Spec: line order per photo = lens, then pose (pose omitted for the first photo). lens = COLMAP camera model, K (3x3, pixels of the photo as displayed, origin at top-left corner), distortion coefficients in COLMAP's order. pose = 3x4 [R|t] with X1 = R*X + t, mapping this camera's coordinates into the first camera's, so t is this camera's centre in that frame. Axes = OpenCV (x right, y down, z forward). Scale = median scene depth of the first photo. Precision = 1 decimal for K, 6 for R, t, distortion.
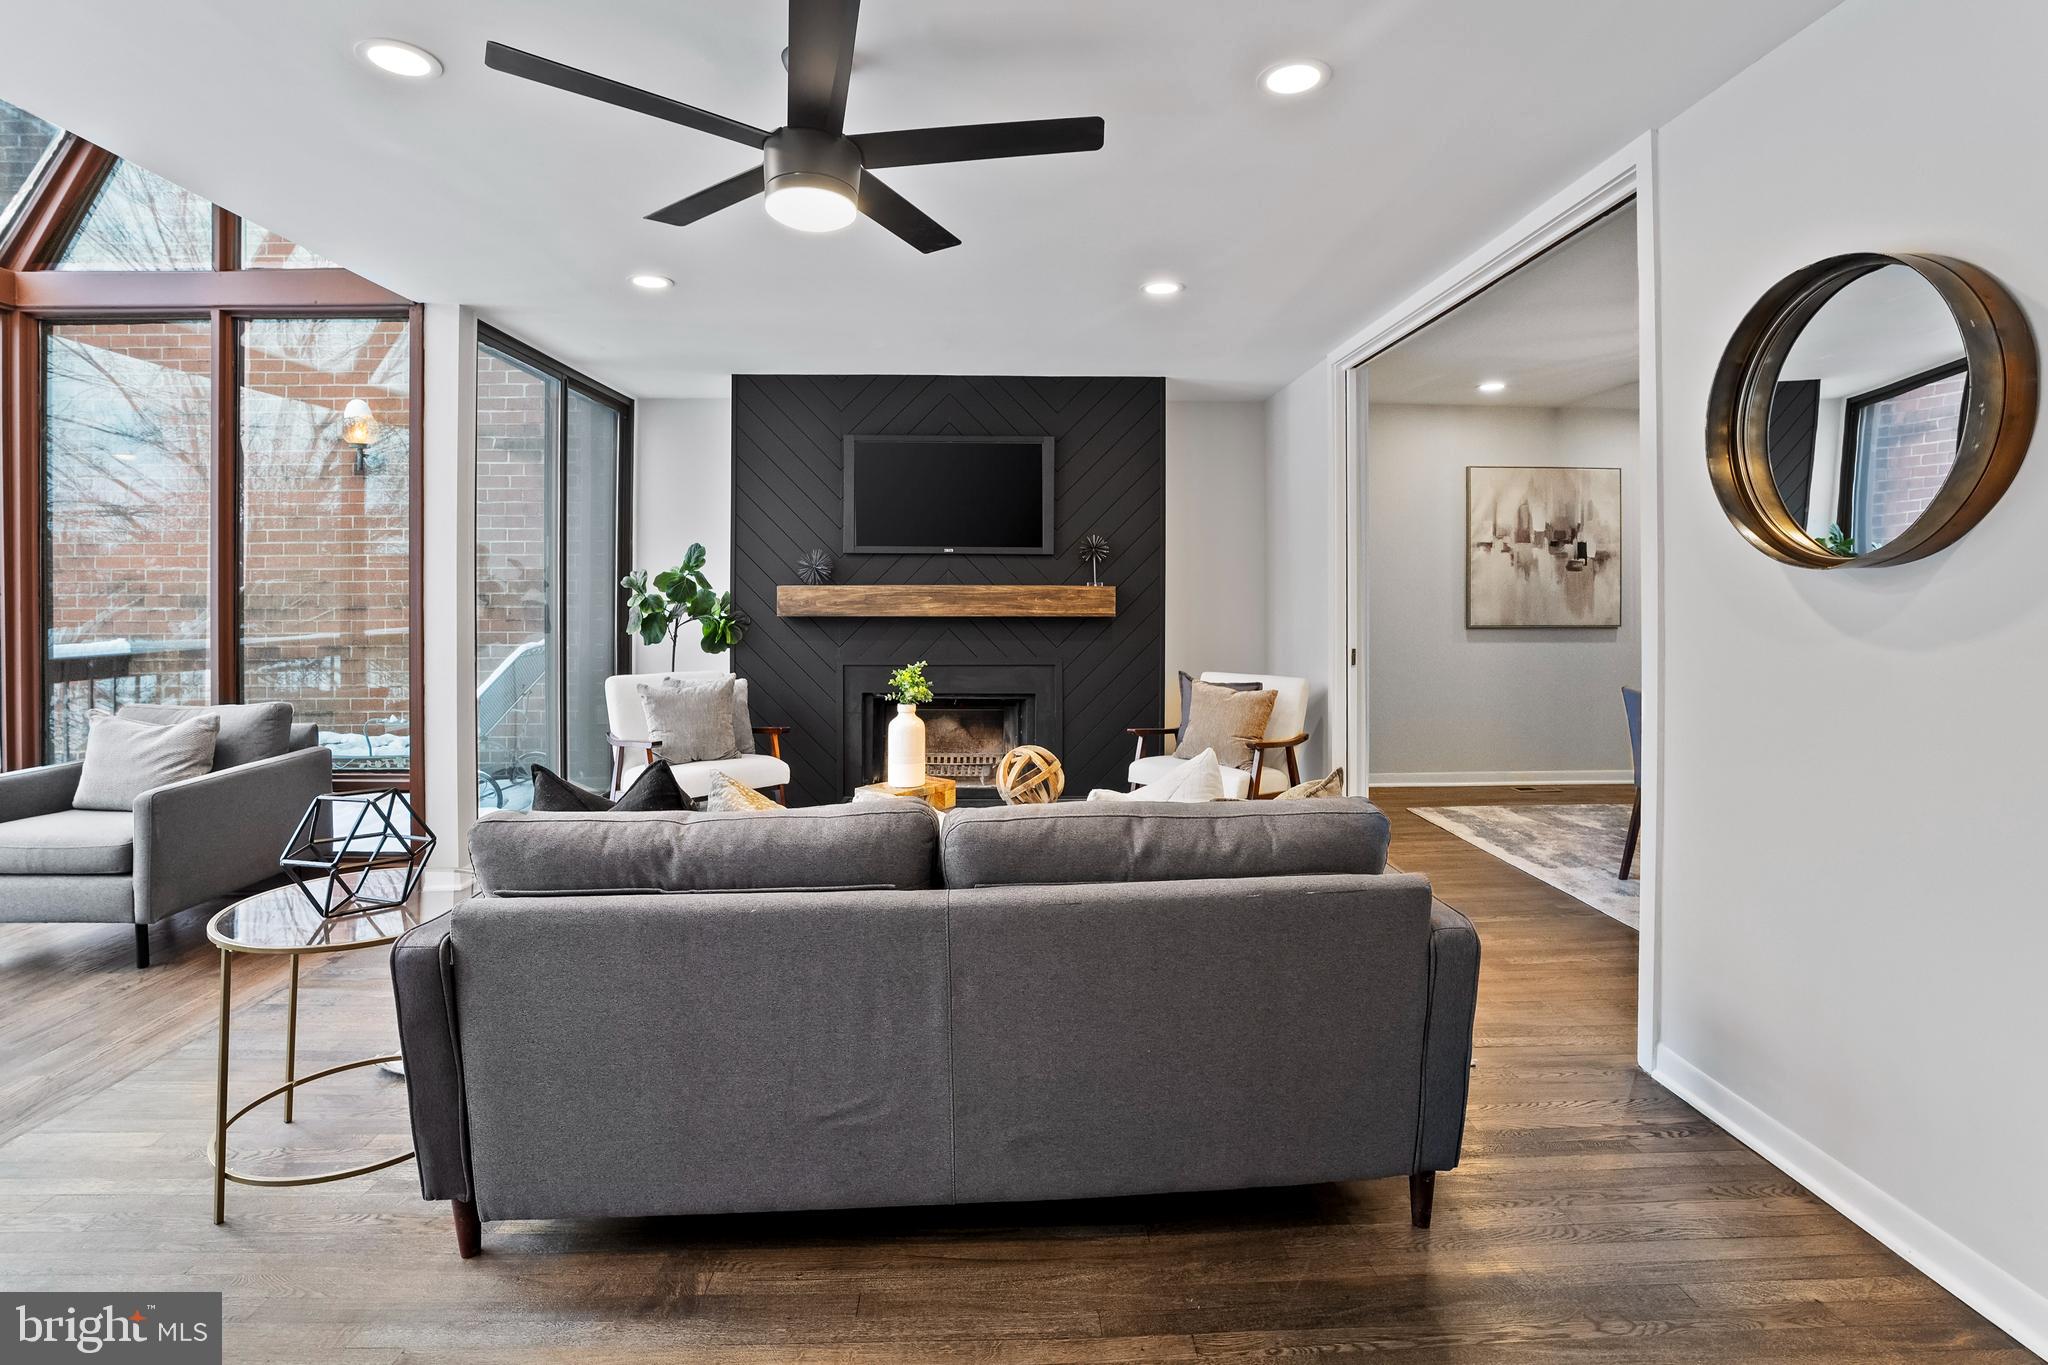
lens RADIAL K [[945.2, 0, 1018.2], [0, 945.2, 609.8], [0, 0, 1]] dist [-0.069945, 0.025433]
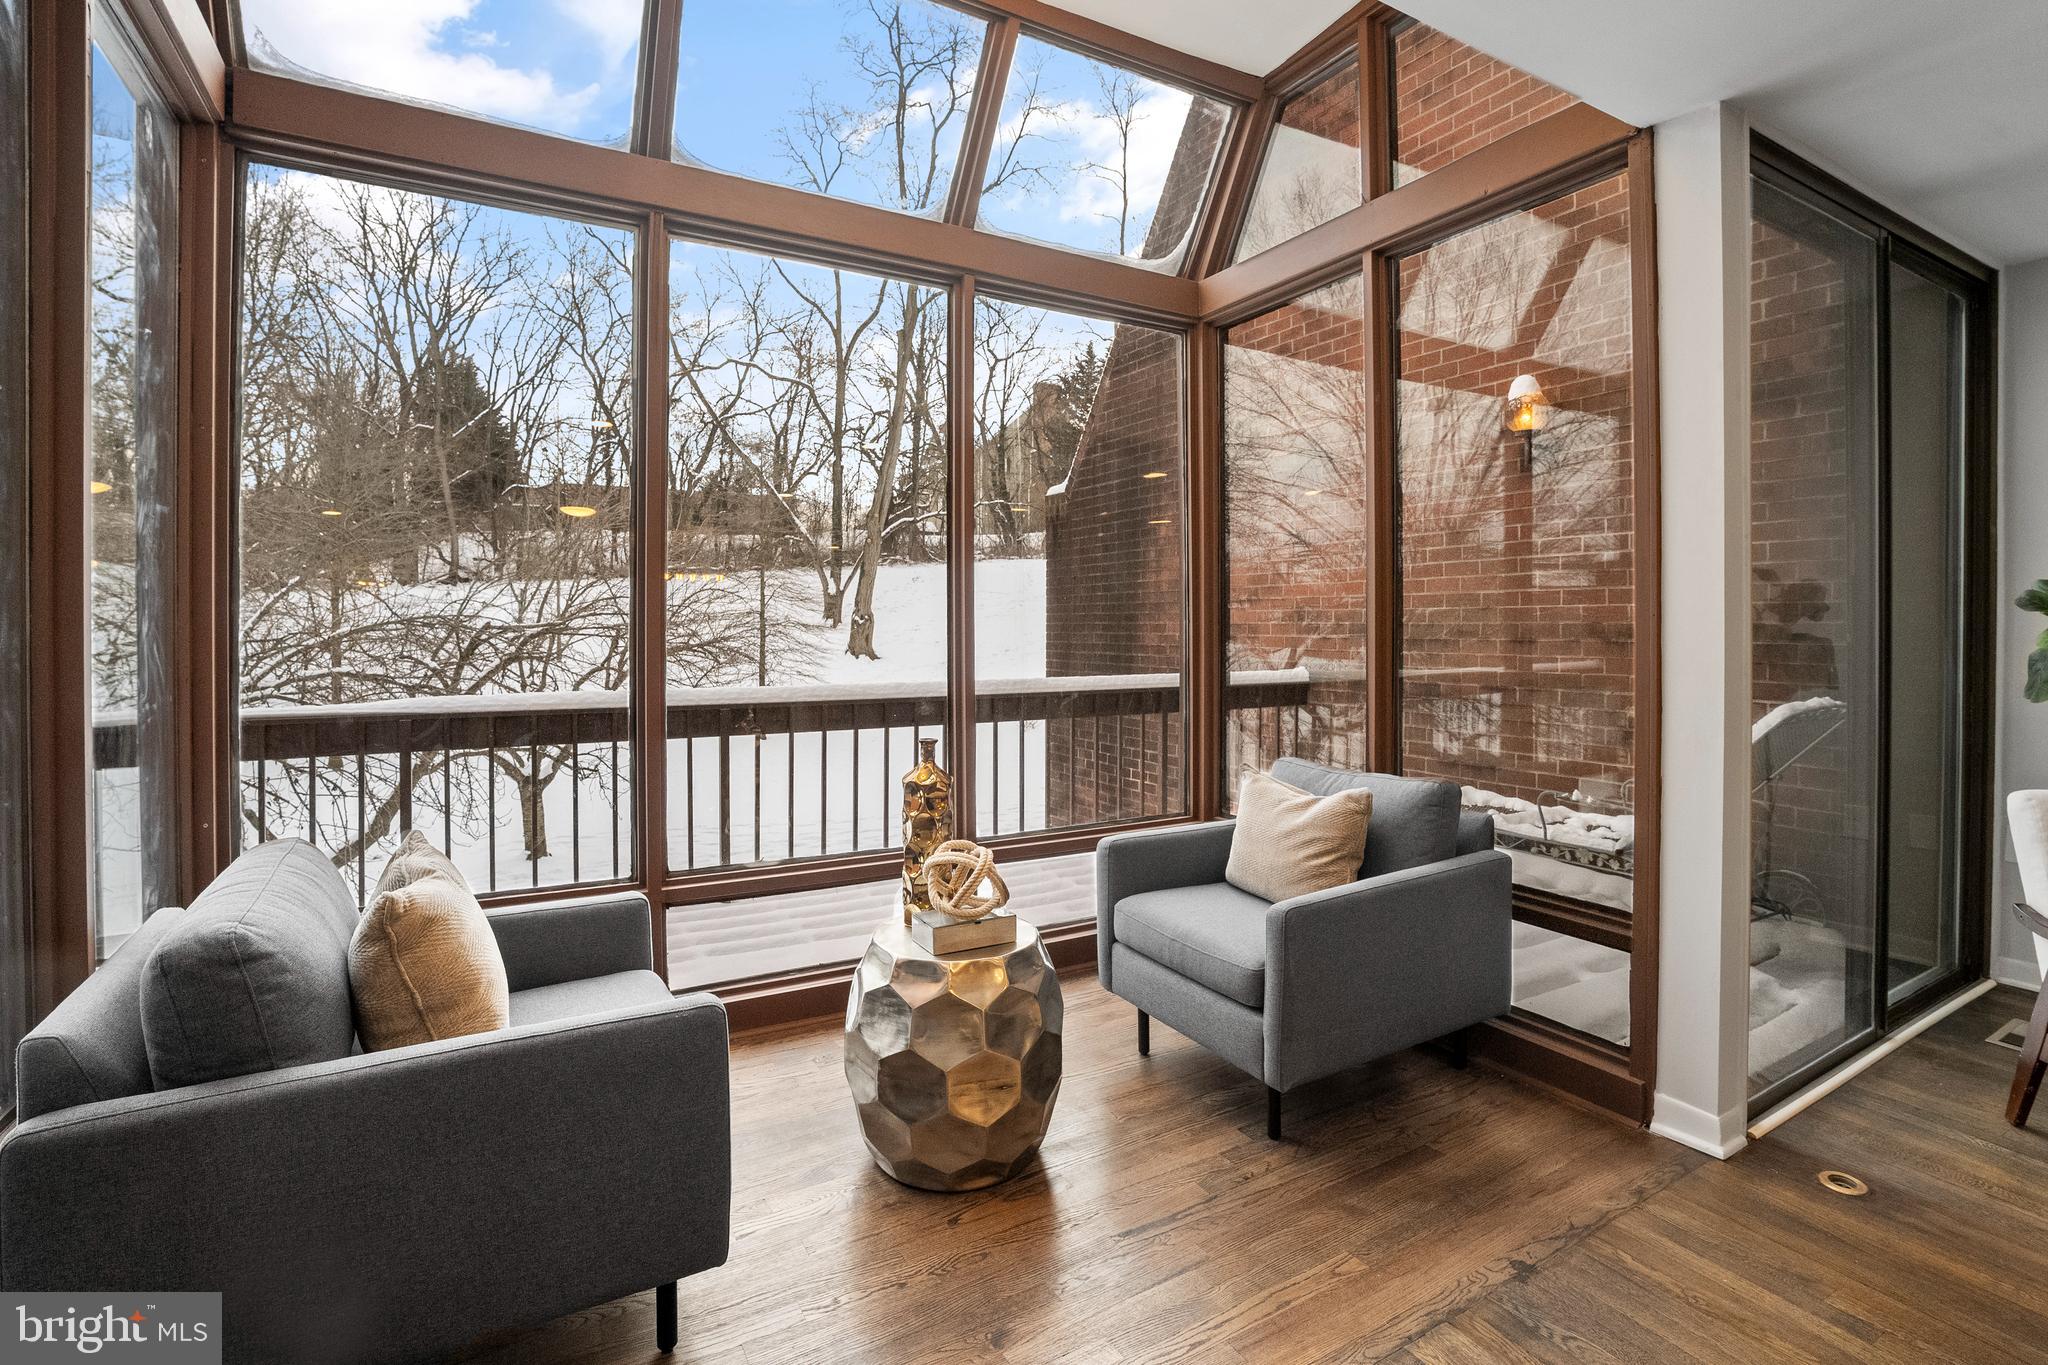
lens RADIAL K [[945.2, 0, 1018.2], [0, 945.2, 609.8], [0, 0, 1]] dist [-0.069945, 0.025433]
pose [[0.454130, -0.015494, -0.890800, -0.318607], [-0.011516, 0.999663, -0.023259, -0.005121], [0.890861, 0.020821, 0.453799, 0.378244]]
